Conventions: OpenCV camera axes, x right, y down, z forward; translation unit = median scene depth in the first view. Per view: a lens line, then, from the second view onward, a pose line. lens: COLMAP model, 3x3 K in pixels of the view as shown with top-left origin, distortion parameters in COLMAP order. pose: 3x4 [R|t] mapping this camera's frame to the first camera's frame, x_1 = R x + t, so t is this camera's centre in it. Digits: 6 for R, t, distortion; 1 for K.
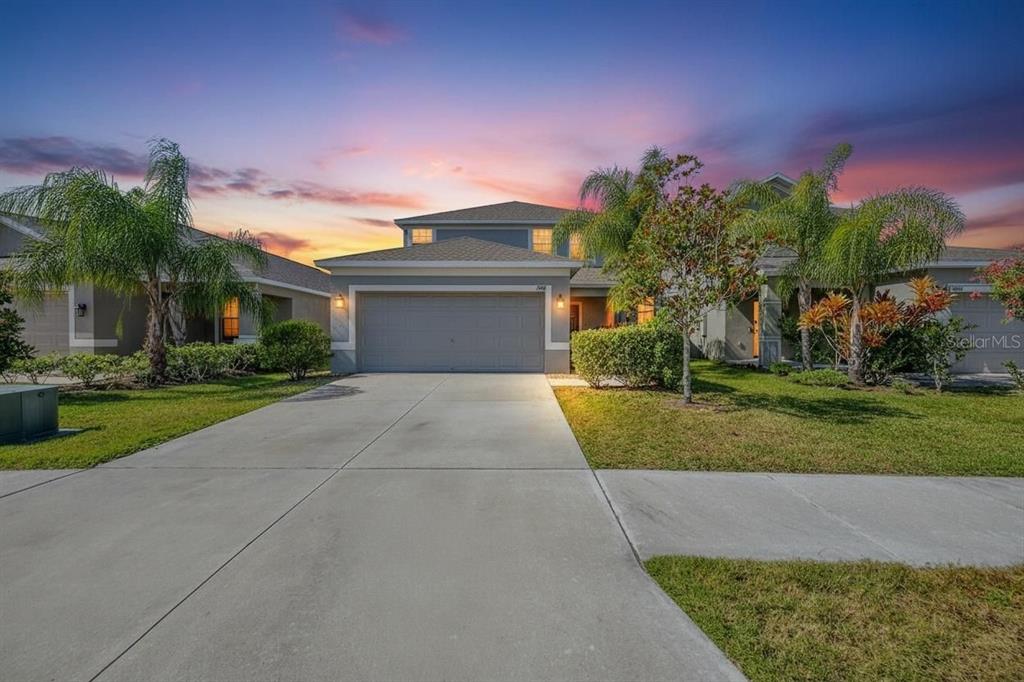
lens RADIAL K [[764.2, 0, 530.2], [0, 764.2, 342.4], [0, 0, 1]] dist [0.024837, 0.000611]
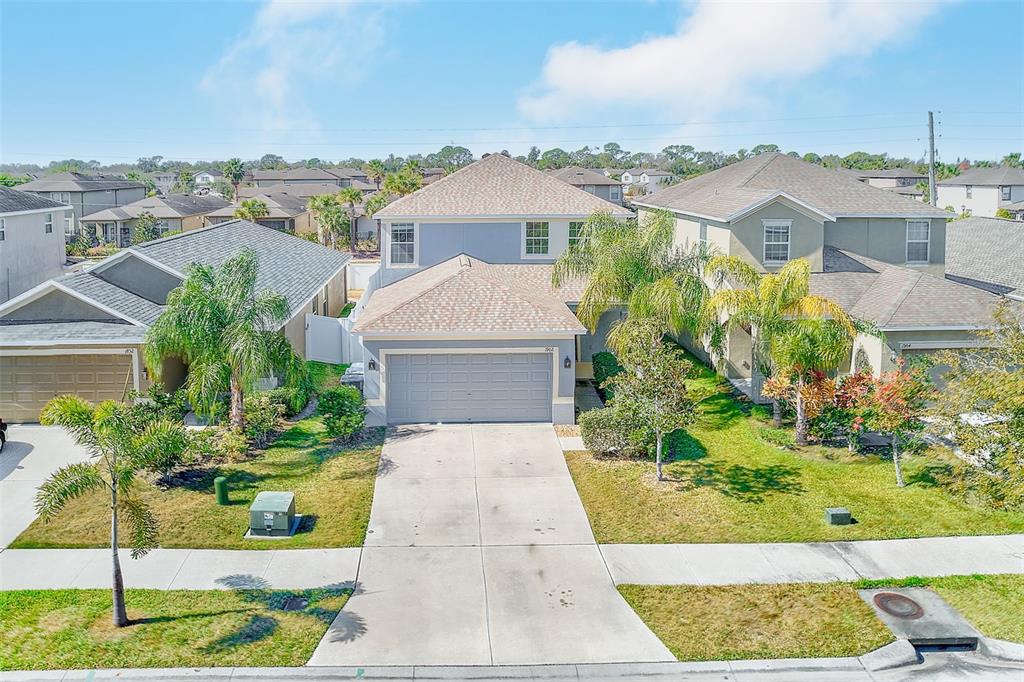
lens RADIAL K [[1547.3, 0, 514.6], [0, 1547.3, 279.1], [0, 0, 1]] dist [-0.232724, 0.906403]
pose [[0.999384, -0.009911, 0.033652, -0.287597], [0.007132, 0.996629, 0.081732, -0.924977], [-0.034349, -0.081441, 0.996086, -3.209474]]
